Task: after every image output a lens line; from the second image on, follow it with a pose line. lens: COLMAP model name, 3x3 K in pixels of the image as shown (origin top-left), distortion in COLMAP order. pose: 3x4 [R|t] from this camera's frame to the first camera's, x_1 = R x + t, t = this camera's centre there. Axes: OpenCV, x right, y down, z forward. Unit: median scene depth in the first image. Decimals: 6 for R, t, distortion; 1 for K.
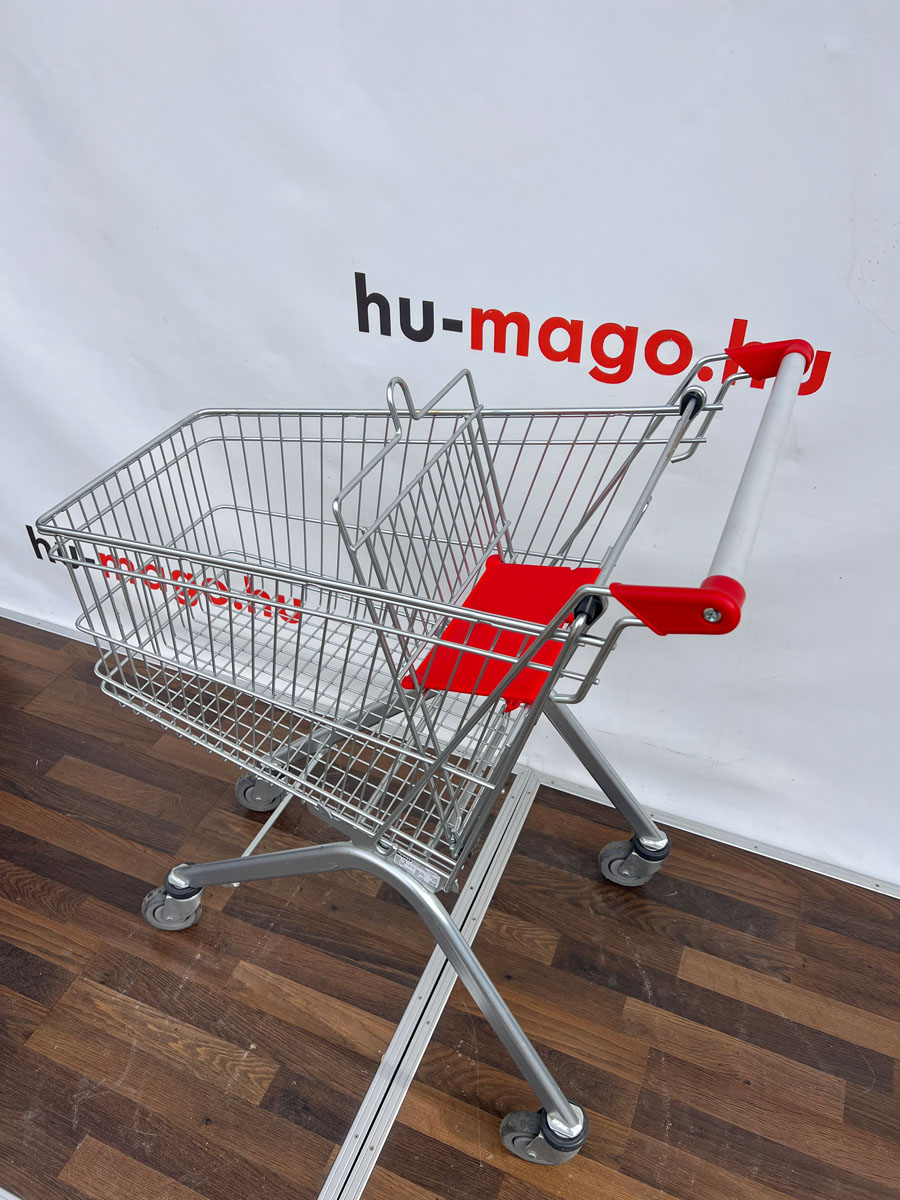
lens RADIAL K [[898.5, 0, 439.1], [0, 898.5, 602.7], [0, 0, 1]] dist [0.034404, -0.040943]
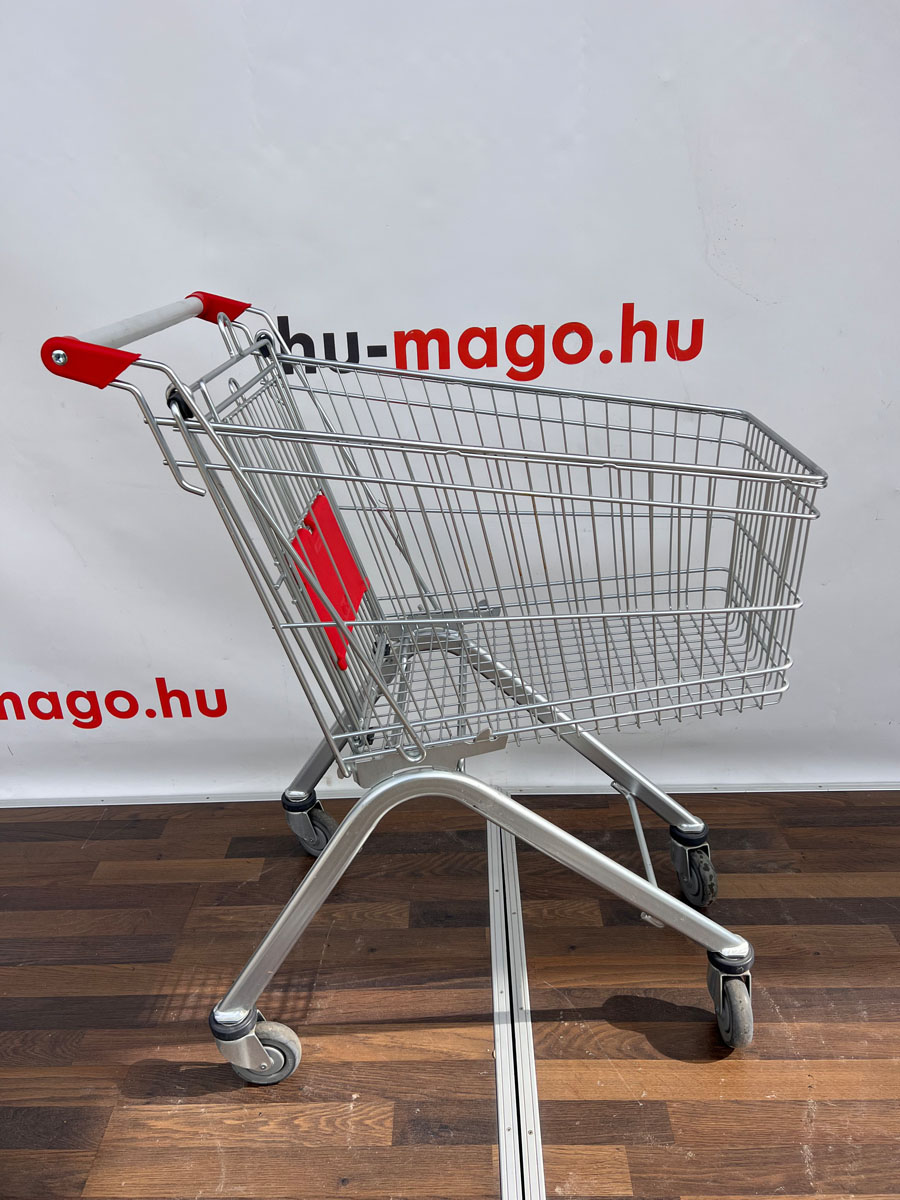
lens RADIAL K [[898.5, 0, 442.6], [0, 898.5, 603.8], [0, 0, 1]] dist [0.034404, -0.040943]
pose [[0.926437, -0.179653, 0.330815, -0.332923], [0.254957, 0.945985, -0.200273, 0.233712], [-0.276967, 0.269884, 0.922200, 0.028855]]
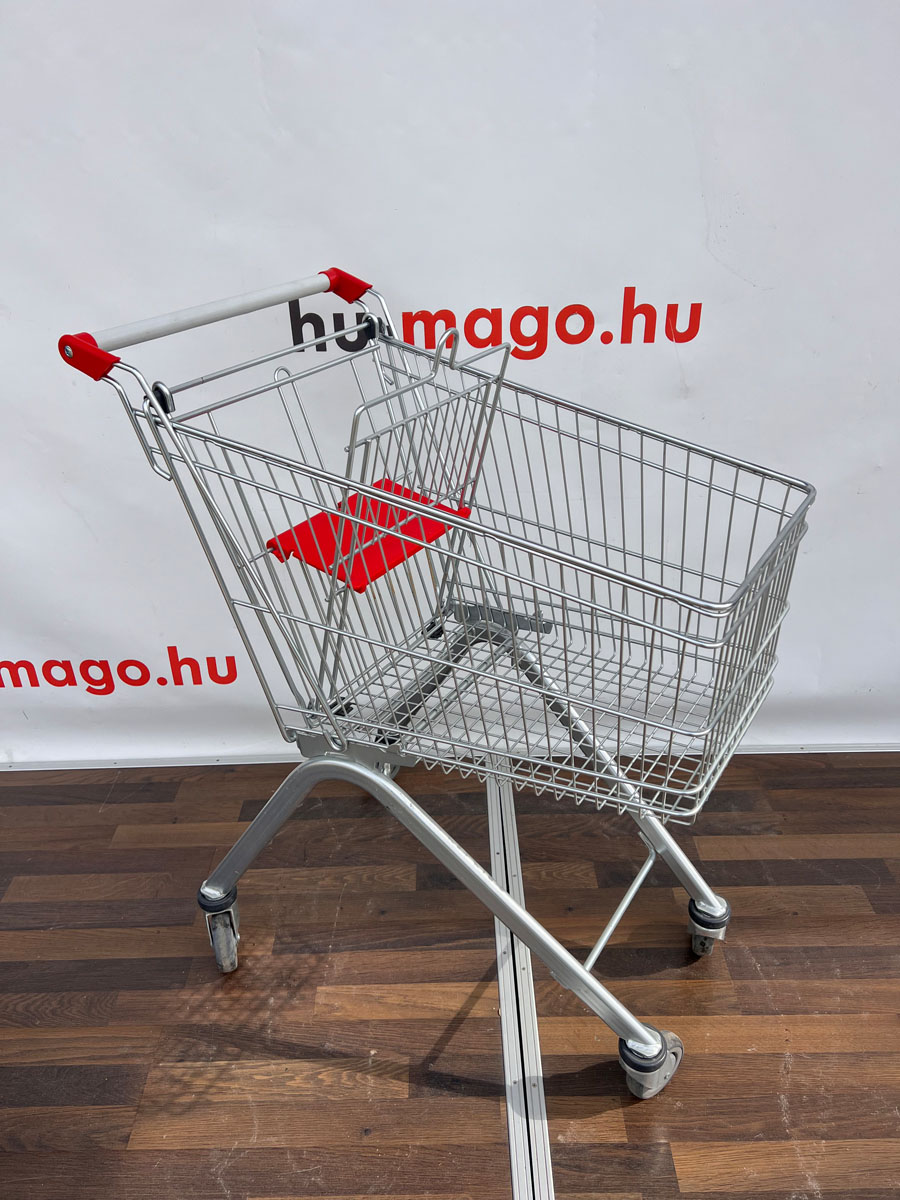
lens RADIAL K [[898.5, 0, 441.7], [0, 898.5, 602.4], [0, 0, 1]] dist [0.034404, -0.040943]
pose [[0.919221, -0.211661, 0.332014, -0.357309], [0.258206, 0.960642, -0.102458, 0.146675], [-0.297260, 0.179909, 0.937694, -0.014422]]
